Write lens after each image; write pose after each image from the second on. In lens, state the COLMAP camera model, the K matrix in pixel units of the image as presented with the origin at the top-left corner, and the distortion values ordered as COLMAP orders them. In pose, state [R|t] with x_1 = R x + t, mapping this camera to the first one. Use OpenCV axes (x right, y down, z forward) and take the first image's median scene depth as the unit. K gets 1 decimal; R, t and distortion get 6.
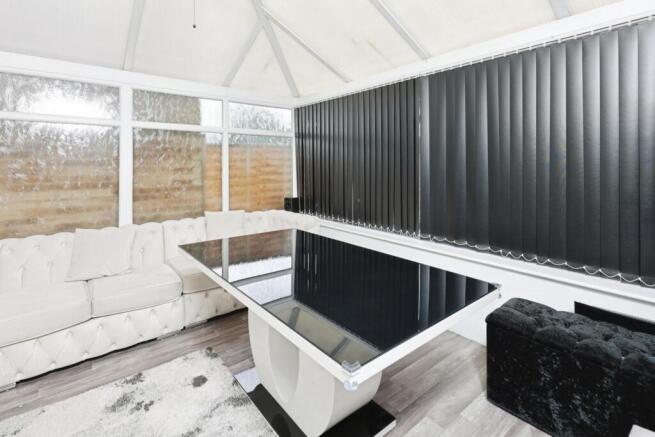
lens RADIAL K [[322.3, 0, 327.2], [0, 322.3, 170.1], [0, 0, 1]] dist [-0.001824, -0.000088]
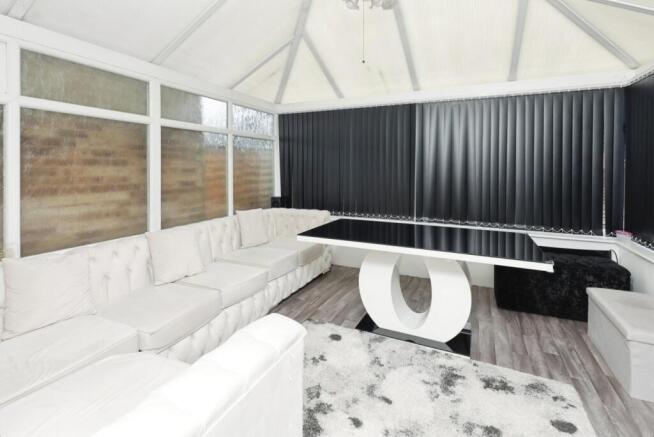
lens RADIAL K [[325.8, 0, 326.2], [0, 325.8, 177.1], [0, 0, 1]] dist [0.002430, 0.000110]
pose [[0.897467, -0.005575, 0.441047, -0.496117], [-0.000332, 0.999911, 0.013314, 0.005268], [-0.441082, -0.012096, 0.897385, -0.061990]]
